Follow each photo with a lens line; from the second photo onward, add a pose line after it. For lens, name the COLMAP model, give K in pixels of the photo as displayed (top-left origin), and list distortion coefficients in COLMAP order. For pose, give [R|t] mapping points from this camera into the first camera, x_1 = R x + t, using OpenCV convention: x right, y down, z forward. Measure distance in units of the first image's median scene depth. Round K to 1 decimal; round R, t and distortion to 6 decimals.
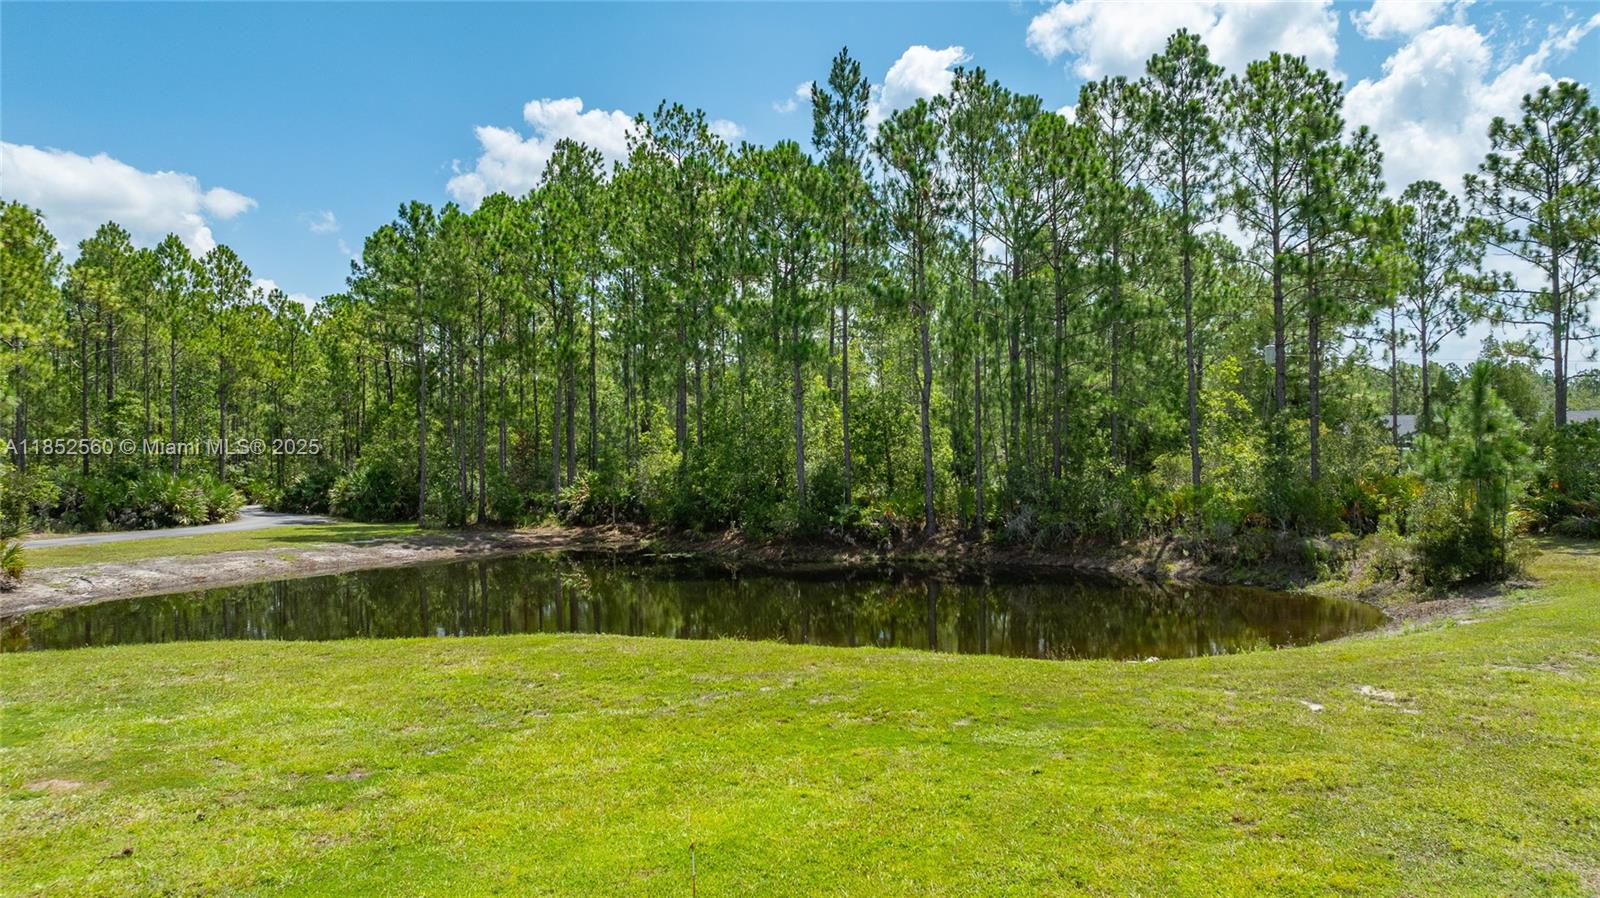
lens RADIAL K [[1121.7, 0, 800.0], [0, 1121.7, 449.0], [0, 0, 1]] dist [0.002090, -0.000139]
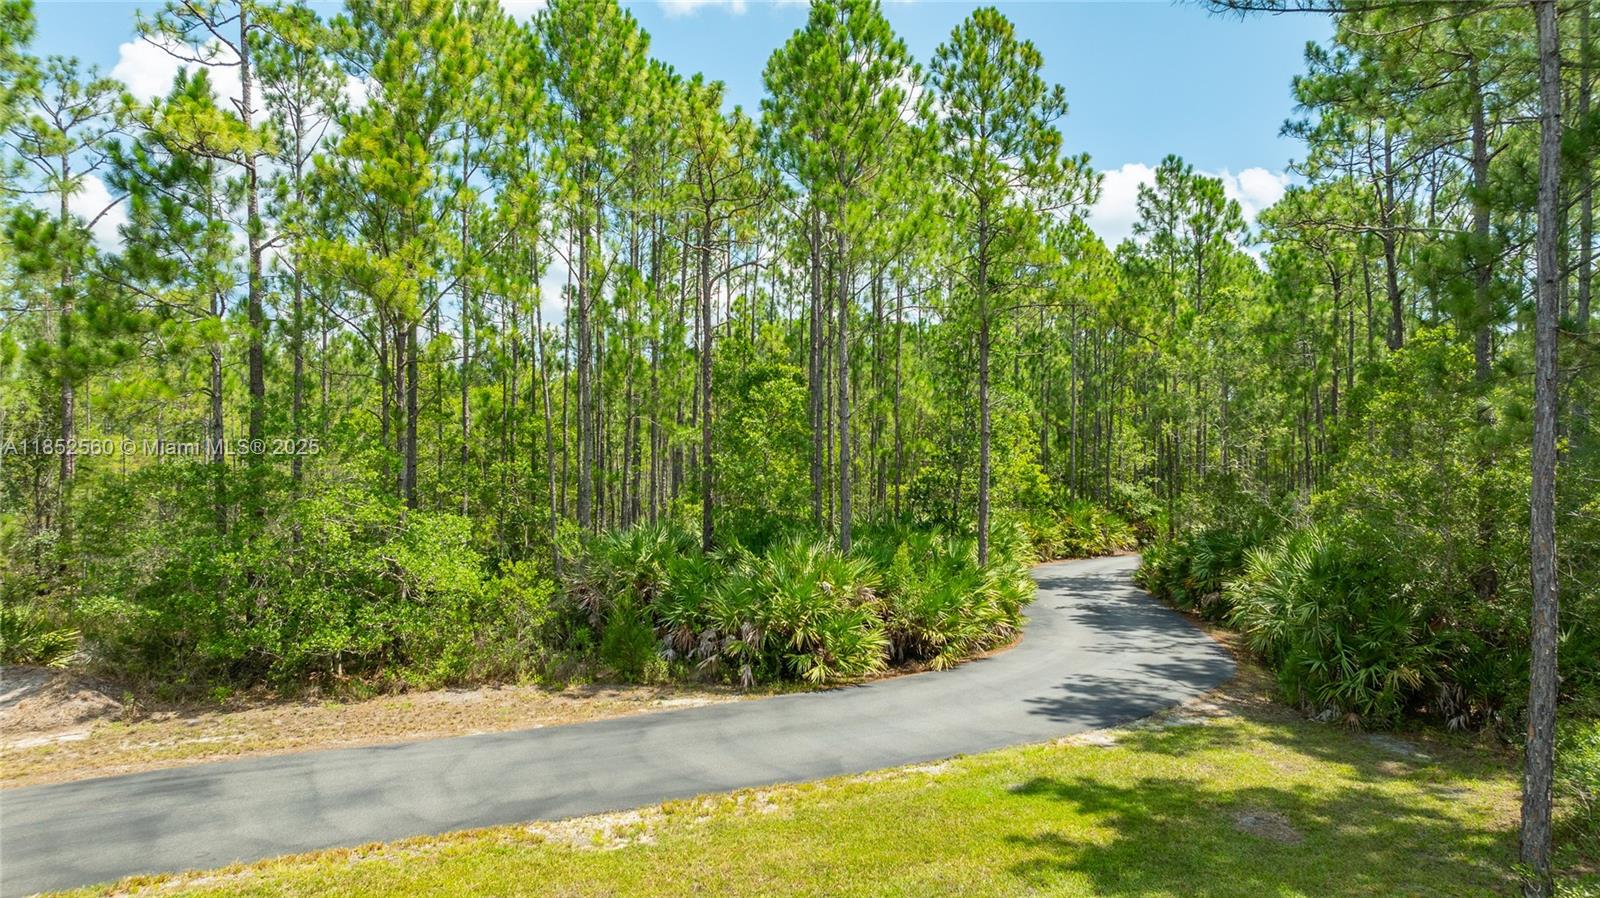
lens RADIAL K [[1121.7, 0, 800.0], [0, 1121.7, 449.0], [0, 0, 1]] dist [0.002090, -0.000139]
pose [[0.658623, 0.011667, -0.752383, -0.232971], [-0.002366, 0.999907, 0.013434, -0.016642], [0.752469, -0.007068, 0.658589, 0.659399]]
